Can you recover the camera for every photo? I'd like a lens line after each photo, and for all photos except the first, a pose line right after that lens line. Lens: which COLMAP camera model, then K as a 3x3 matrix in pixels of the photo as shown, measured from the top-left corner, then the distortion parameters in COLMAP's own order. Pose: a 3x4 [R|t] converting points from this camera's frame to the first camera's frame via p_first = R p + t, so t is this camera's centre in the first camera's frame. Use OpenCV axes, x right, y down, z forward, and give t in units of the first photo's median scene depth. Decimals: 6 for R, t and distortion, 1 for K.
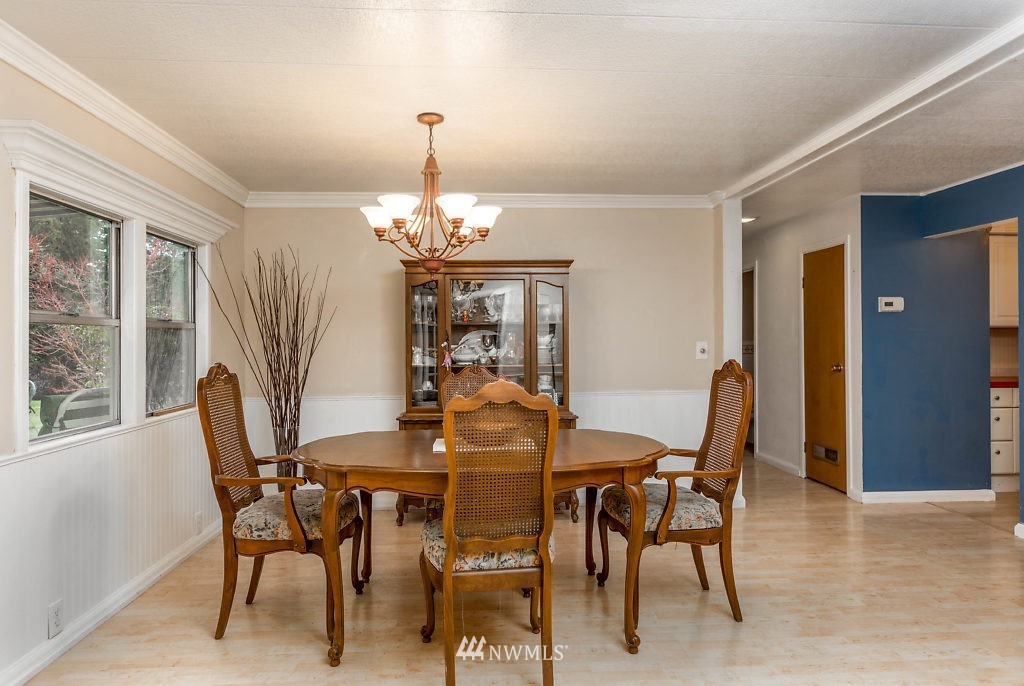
lens RADIAL K [[631.1, 0, 512.0], [0, 631.1, 343.0], [0, 0, 1]] dist [-0.000281, -0.000093]
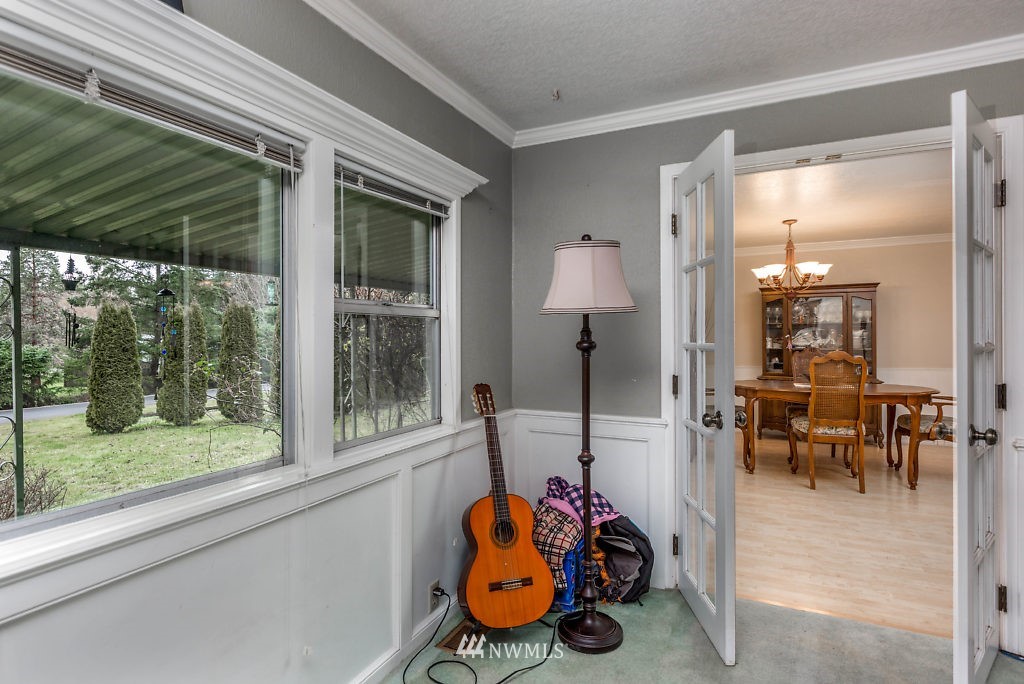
lens RADIAL K [[525.0, 0, 509.7], [0, 525.0, 333.7], [0, 0, 1]] dist [0.001899, -0.001107]
pose [[0.863603, -0.001064, -0.504171, -0.042258], [-0.001398, 0.999989, -0.004505, 0.003136], [0.504170, 0.004595, 0.863592, -0.635468]]
